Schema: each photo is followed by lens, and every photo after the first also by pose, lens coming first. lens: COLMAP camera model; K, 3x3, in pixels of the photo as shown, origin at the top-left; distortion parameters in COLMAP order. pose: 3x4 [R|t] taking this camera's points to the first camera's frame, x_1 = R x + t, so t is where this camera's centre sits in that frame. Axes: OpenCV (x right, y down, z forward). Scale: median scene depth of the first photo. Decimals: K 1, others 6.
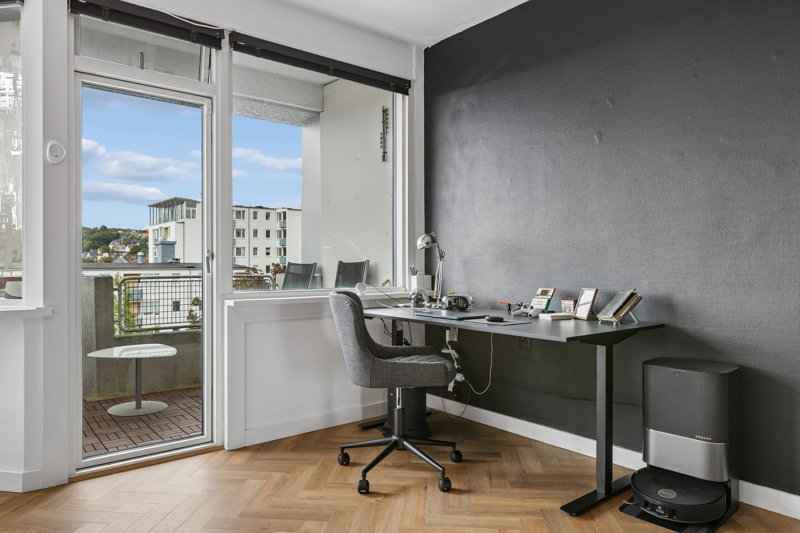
lens RADIAL K [[554.1, 0, 400.0], [0, 554.1, 270.4], [0, 0, 1]] dist [-0.003603, 0.005264]
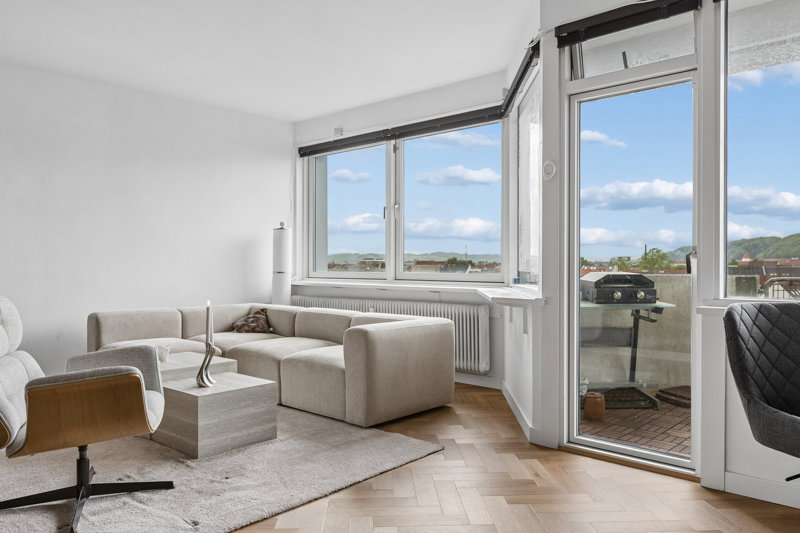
lens RADIAL K [[598.3, 0, 399.2], [0, 598.3, 264.5], [0, 0, 1]] dist [-0.013726, 0.004559]
pose [[0.113362, 0.003260, -0.993548, 0.519382], [-0.008996, 0.999957, 0.002254, -0.005938], [0.993513, 0.008683, 0.113387, 0.436111]]
